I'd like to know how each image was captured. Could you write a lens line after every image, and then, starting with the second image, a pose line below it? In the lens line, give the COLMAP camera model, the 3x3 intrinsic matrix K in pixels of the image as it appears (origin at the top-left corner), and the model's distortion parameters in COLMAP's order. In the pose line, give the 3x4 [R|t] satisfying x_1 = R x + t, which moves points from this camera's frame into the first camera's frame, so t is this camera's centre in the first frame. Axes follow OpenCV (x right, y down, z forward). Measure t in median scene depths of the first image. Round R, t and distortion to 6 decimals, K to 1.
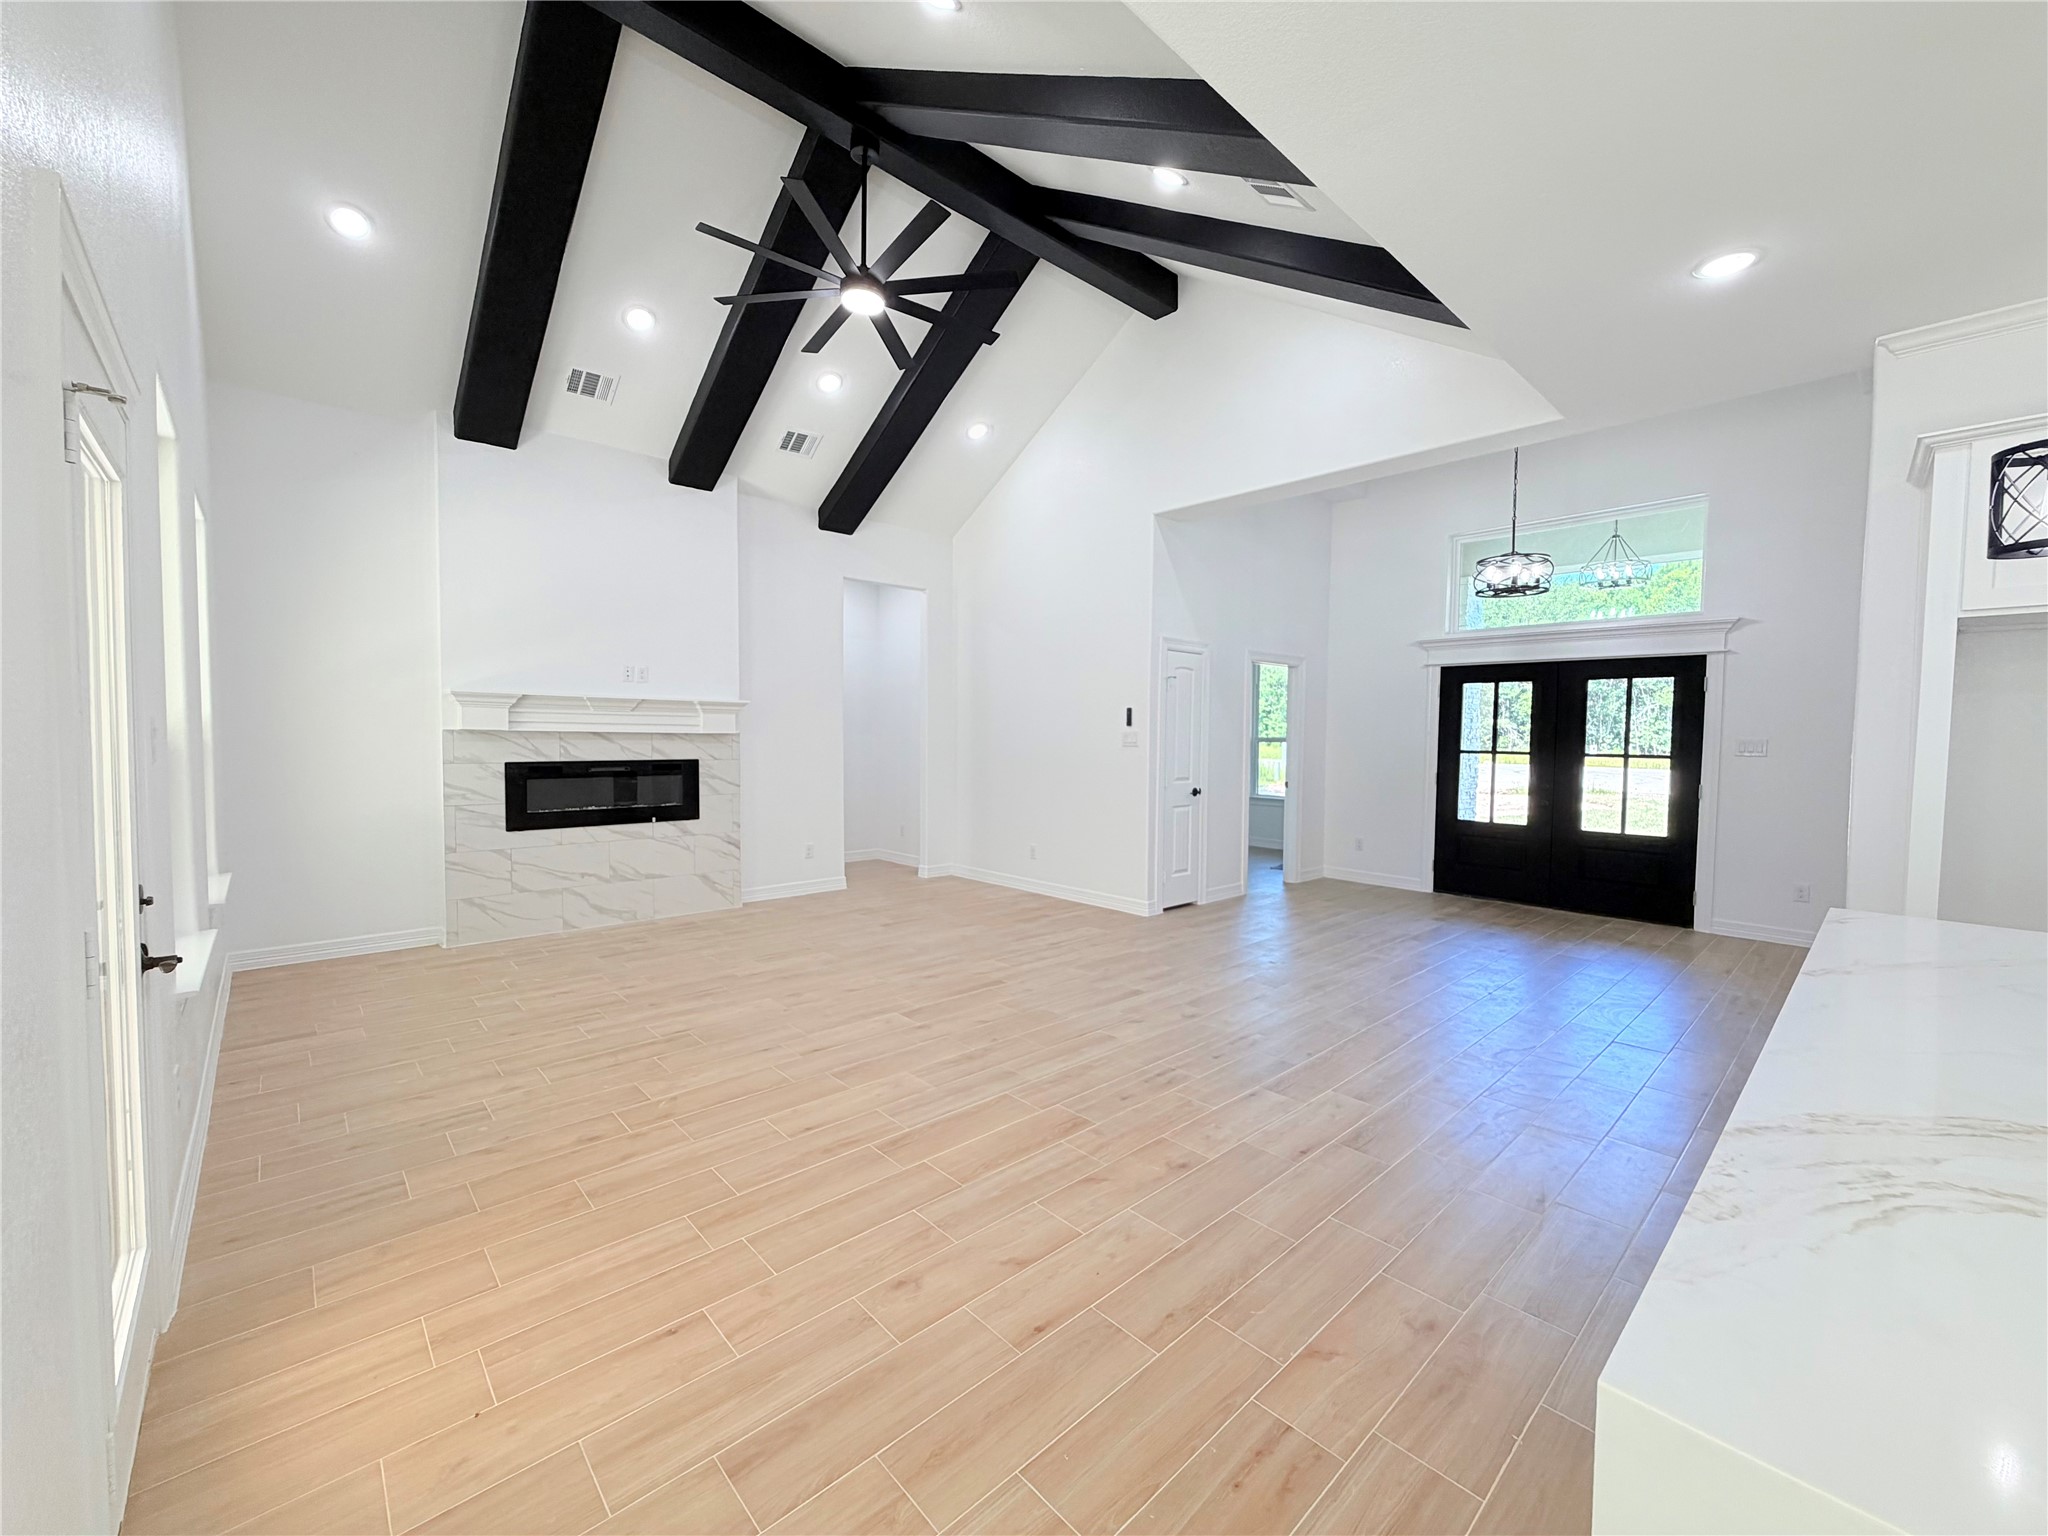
lens RADIAL K [[815.0, 0, 1024.0], [0, 815.0, 768.0], [0, 0, 1]] dist [-0.000035, 0.000288]
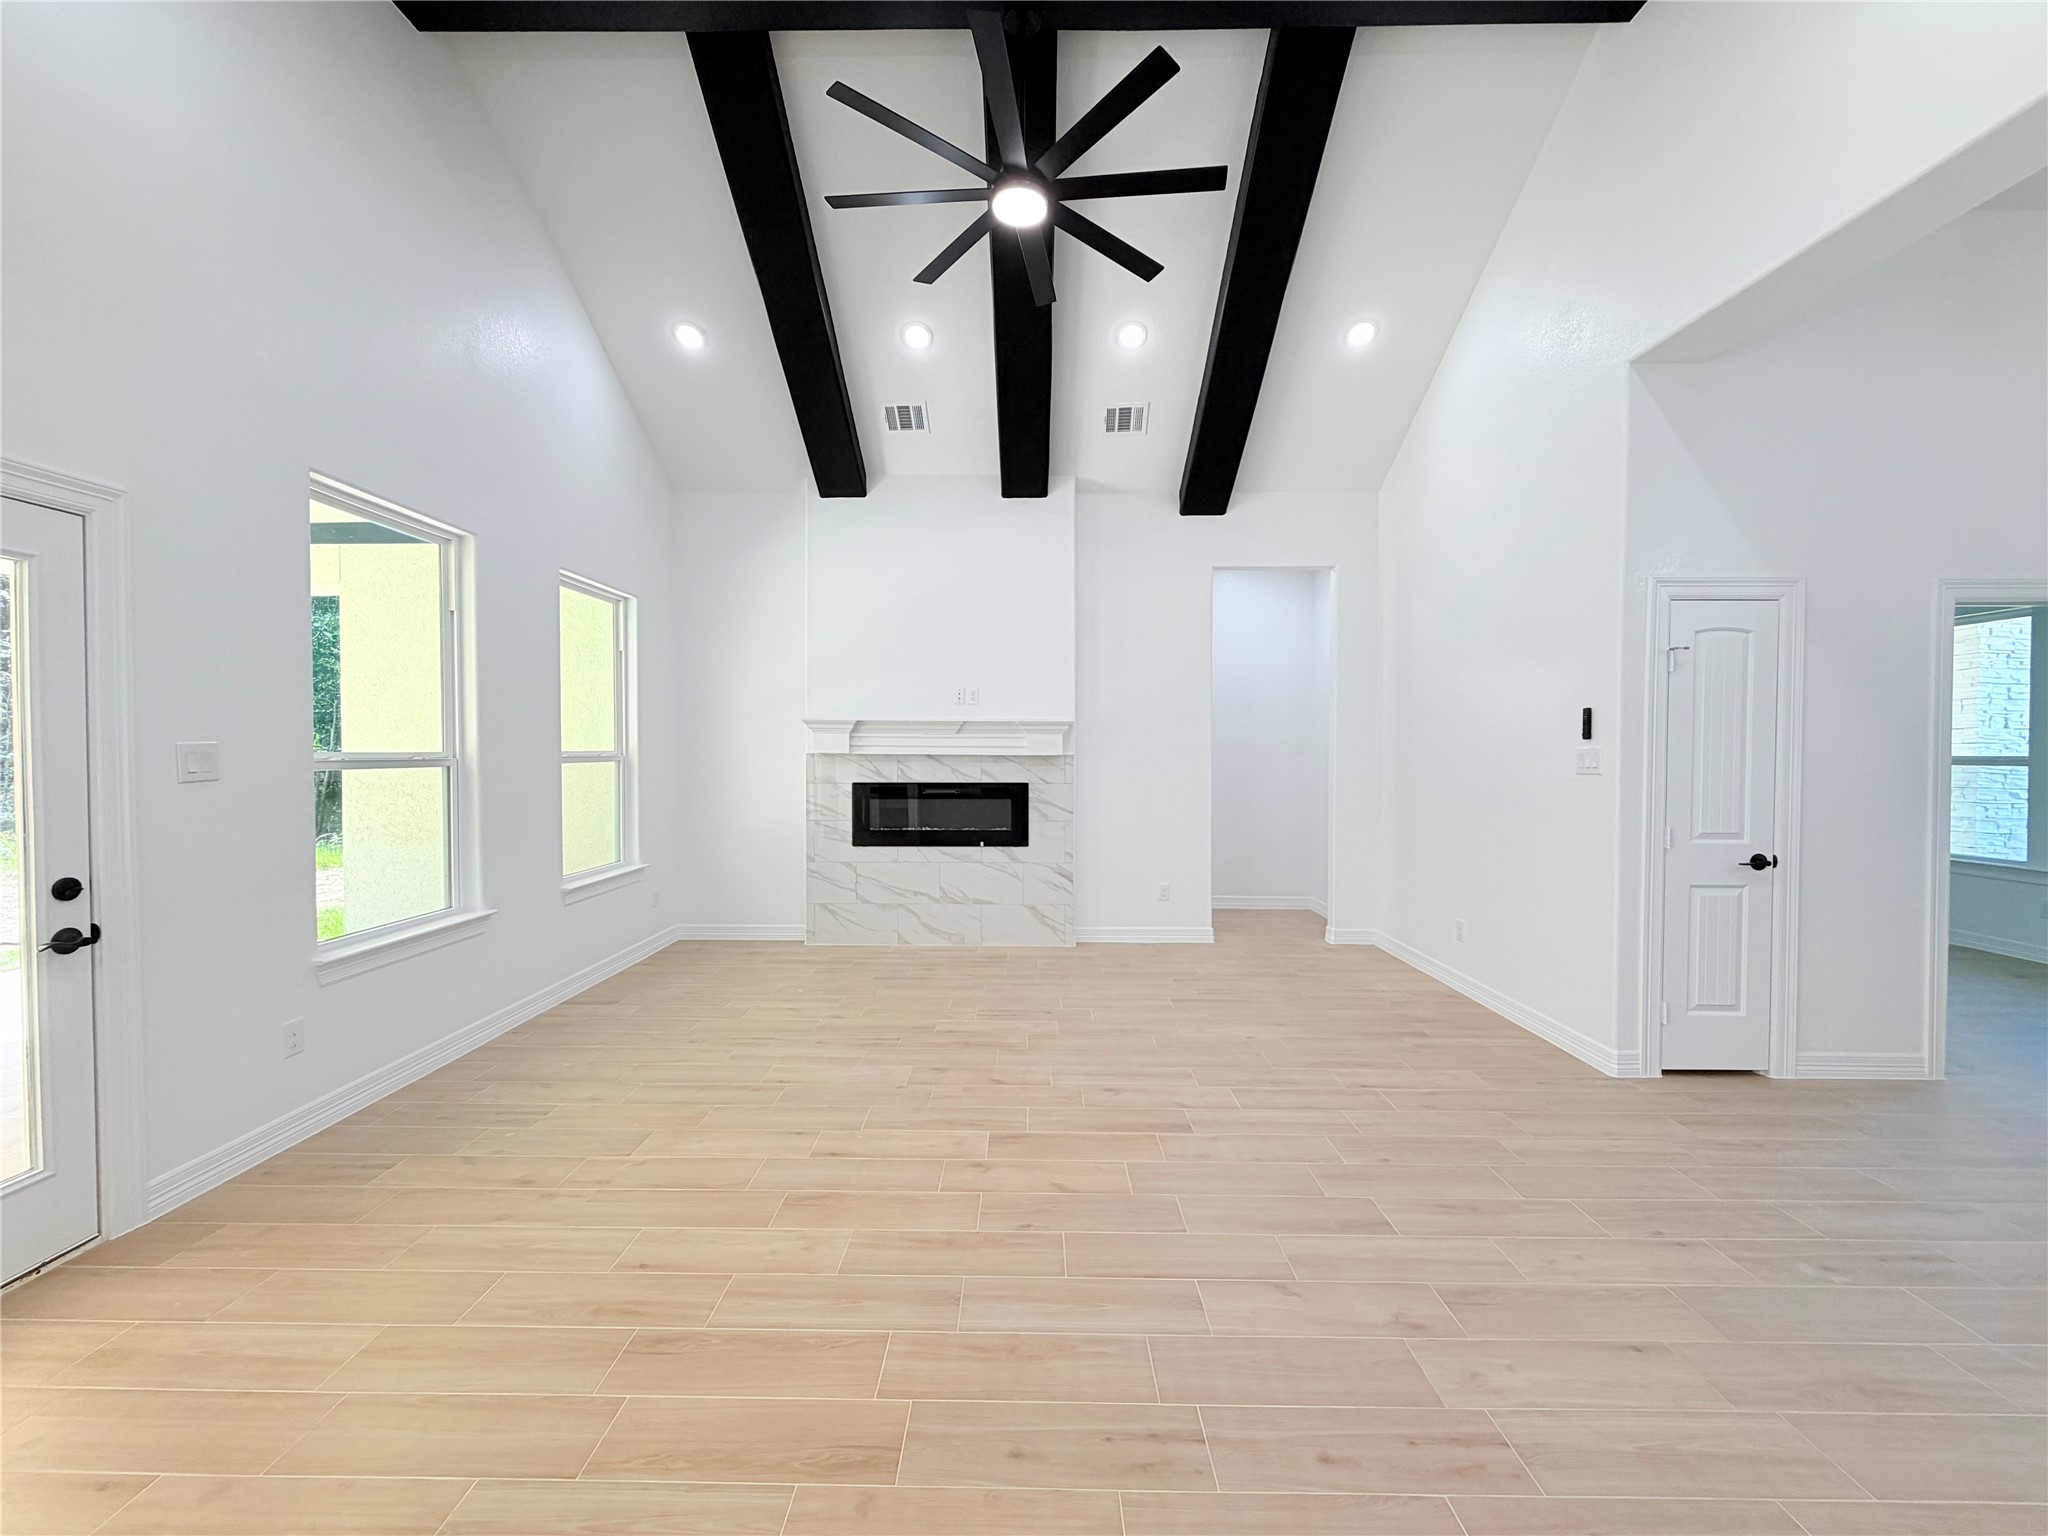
lens RADIAL K [[815.0, 0, 1024.0], [0, 815.0, 768.0], [0, 0, 1]] dist [-0.000035, 0.000288]
pose [[0.726633, 0.005587, -0.687003, 0.287933], [-0.023938, 0.999566, -0.017190, -0.013749], [0.686609, 0.028937, 0.726451, 0.367253]]
